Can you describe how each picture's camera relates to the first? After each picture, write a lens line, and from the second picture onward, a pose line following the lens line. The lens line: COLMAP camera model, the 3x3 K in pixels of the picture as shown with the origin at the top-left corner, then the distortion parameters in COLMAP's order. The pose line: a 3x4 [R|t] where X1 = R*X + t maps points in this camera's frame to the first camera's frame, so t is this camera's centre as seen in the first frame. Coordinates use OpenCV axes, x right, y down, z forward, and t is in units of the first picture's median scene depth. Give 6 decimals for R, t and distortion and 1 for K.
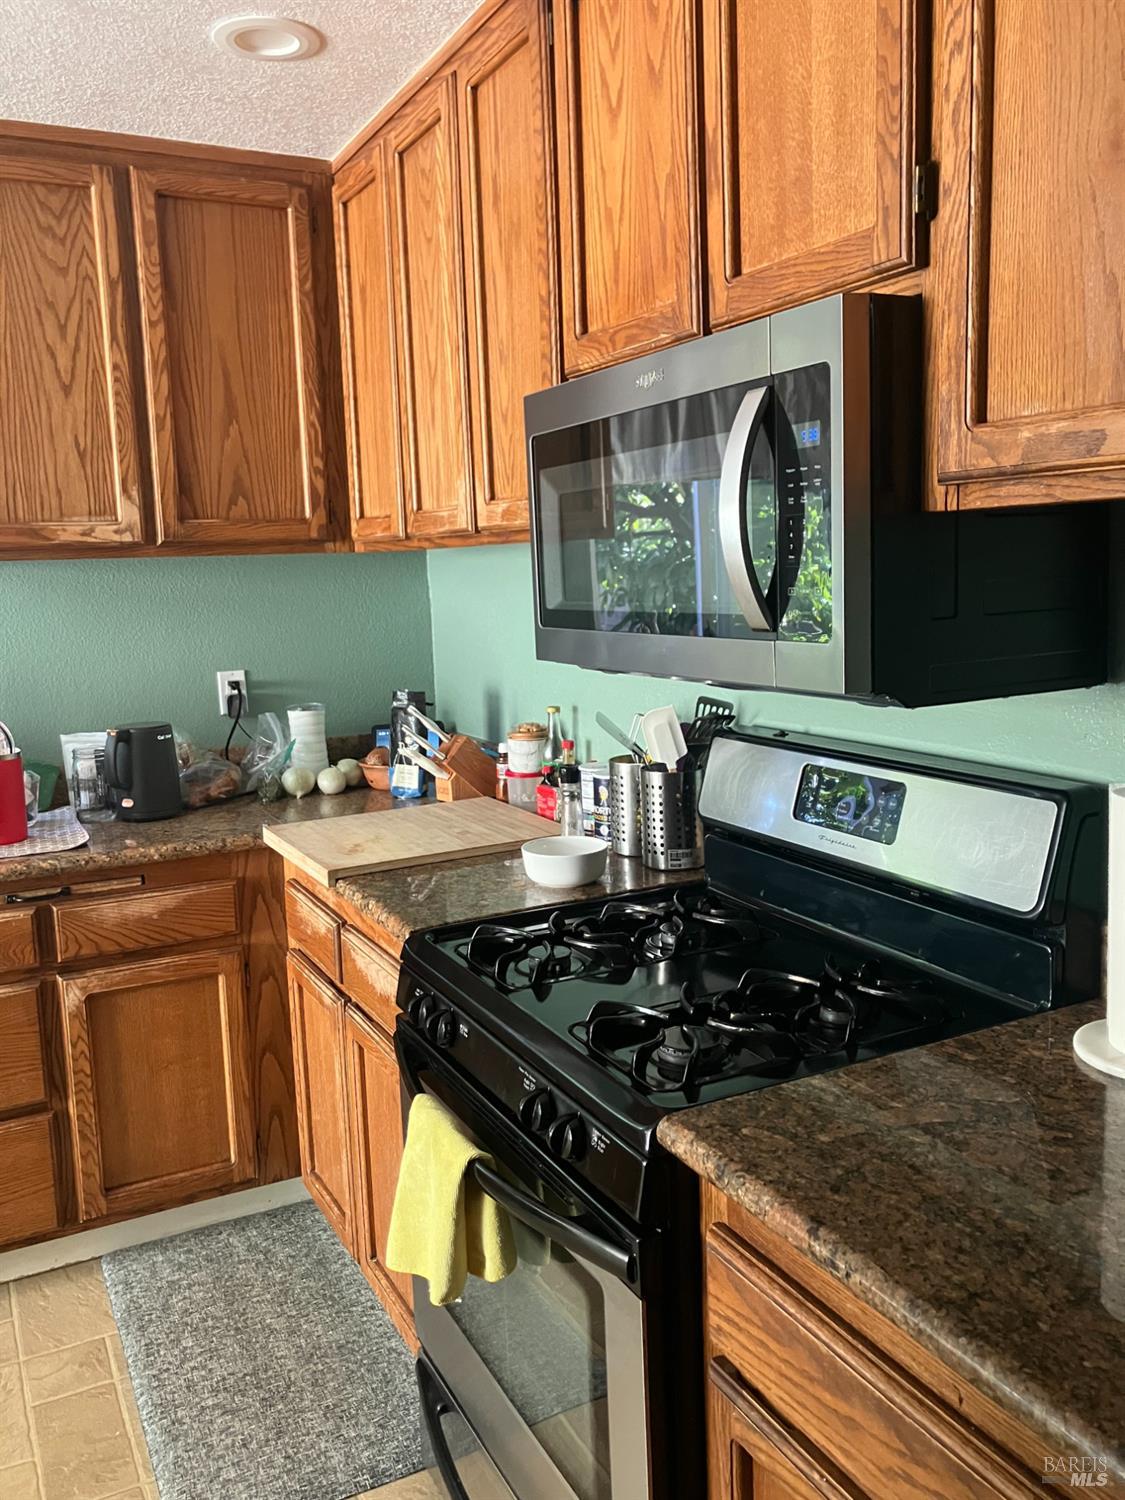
lens RADIAL K [[1235.5, 0, 563.8], [0, 1235.5, 739.6], [0, 0, 1]] dist [-0.000950, -0.010640]
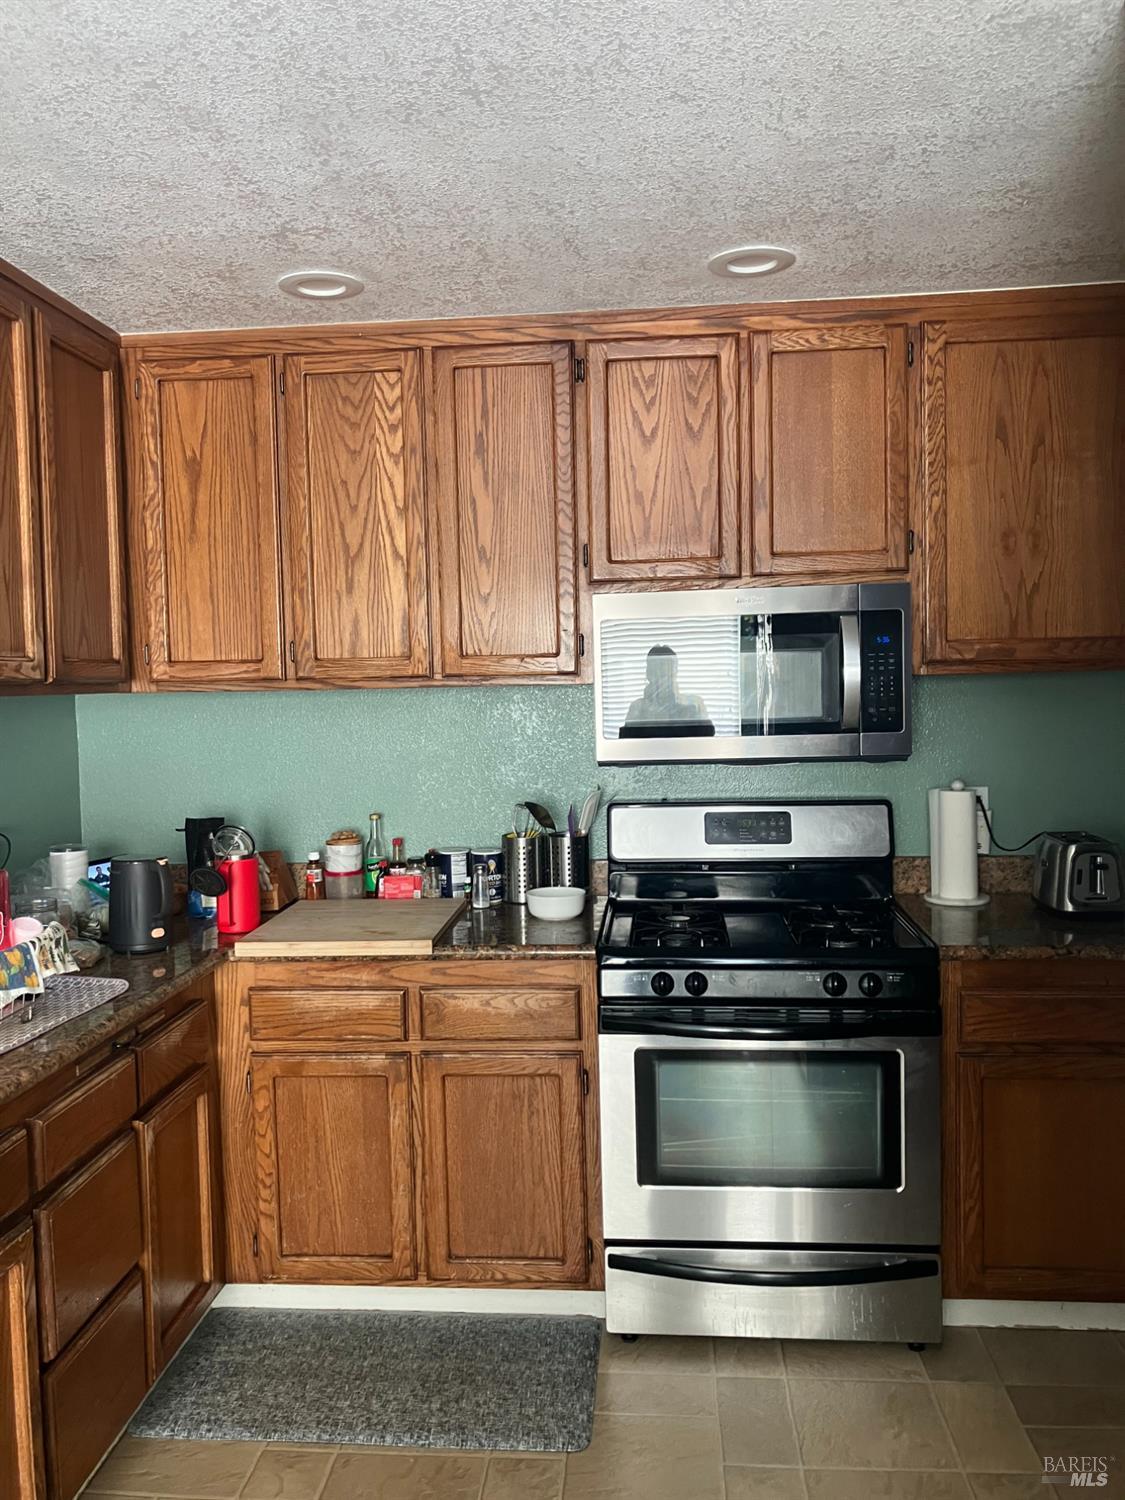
lens RADIAL K [[1235.5, 0, 556.1], [0, 1235.5, 757.0], [0, 0, 1]] dist [-0.000950, -0.010640]
pose [[0.535583, -0.029454, 0.843969, -1.469124], [0.127794, 0.990709, -0.046523, -0.005801], [-0.834757, 0.132771, 0.534371, 0.241241]]
